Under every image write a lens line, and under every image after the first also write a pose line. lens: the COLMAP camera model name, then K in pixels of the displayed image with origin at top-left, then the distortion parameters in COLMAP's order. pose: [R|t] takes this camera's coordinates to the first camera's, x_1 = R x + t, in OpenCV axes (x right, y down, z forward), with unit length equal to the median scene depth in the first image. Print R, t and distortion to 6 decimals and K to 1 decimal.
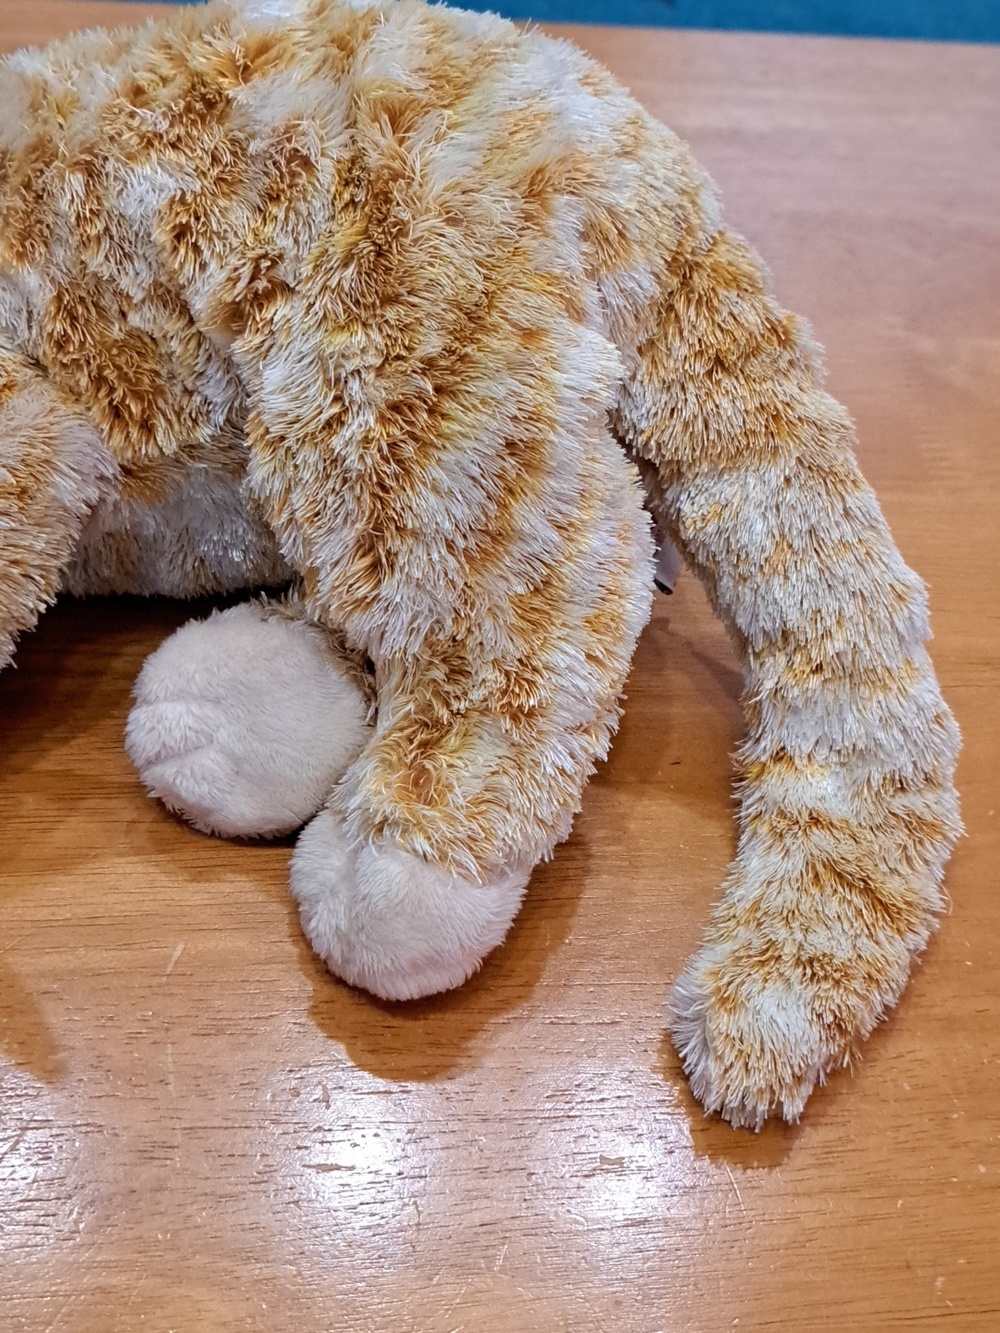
lens RADIAL K [[1750.4, 0, 497.9], [0, 1750.4, 714.8], [0, 0, 1]] dist [0.331698, -1.267628]
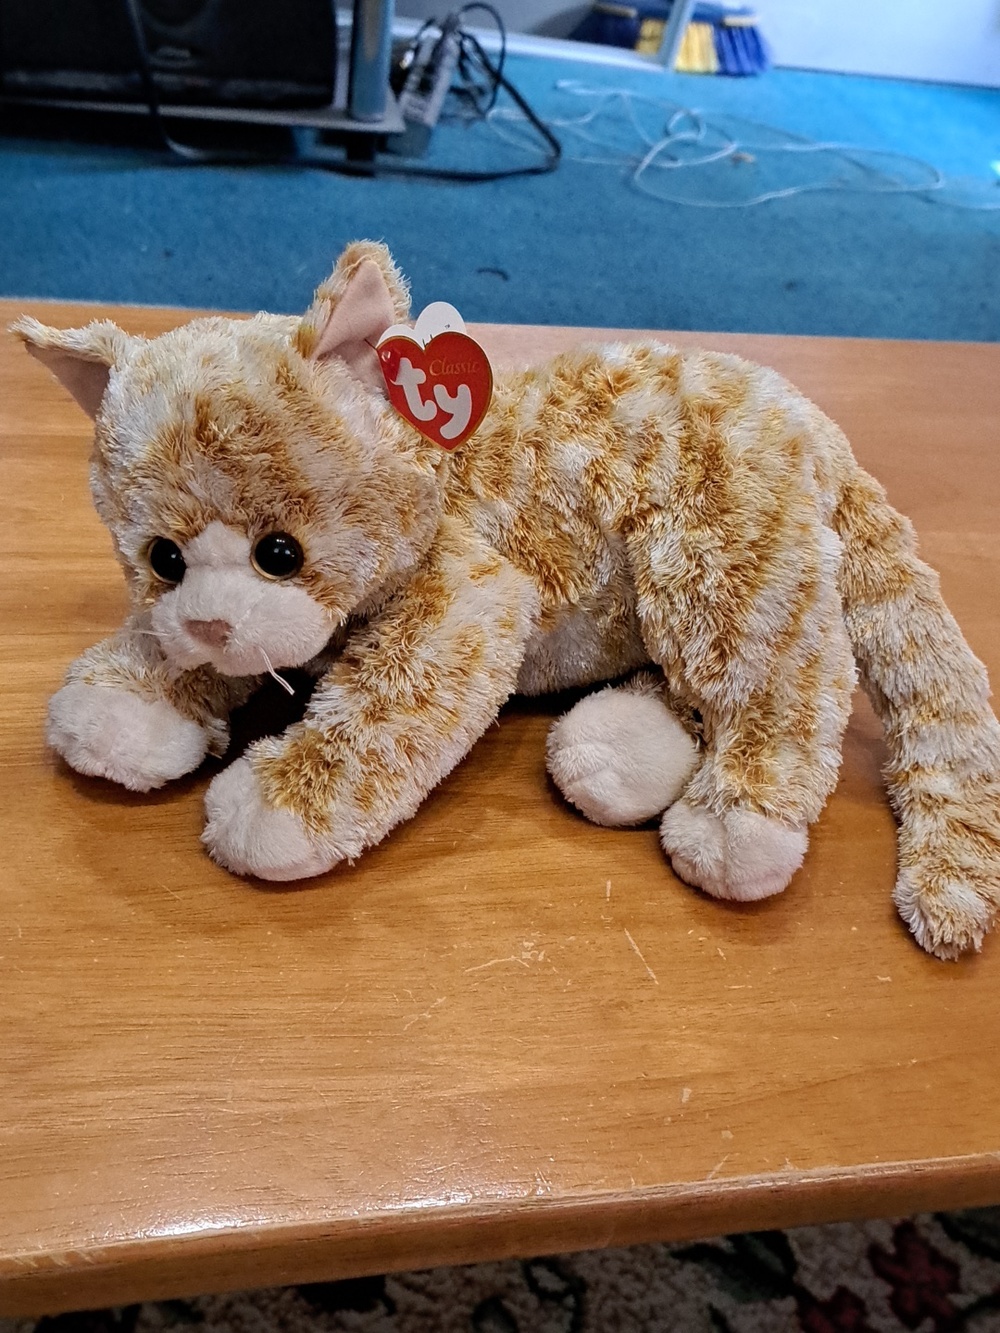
lens RADIAL K [[1750.4, 0, 497.9], [0, 1750.4, 714.8], [0, 0, 1]] dist [0.331698, -1.267628]
pose [[0.985983, -0.038207, 0.162412, -0.569364], [0.057391, 0.991692, -0.115122, 0.163236], [-0.156664, 0.122829, 0.979984, -0.689621]]
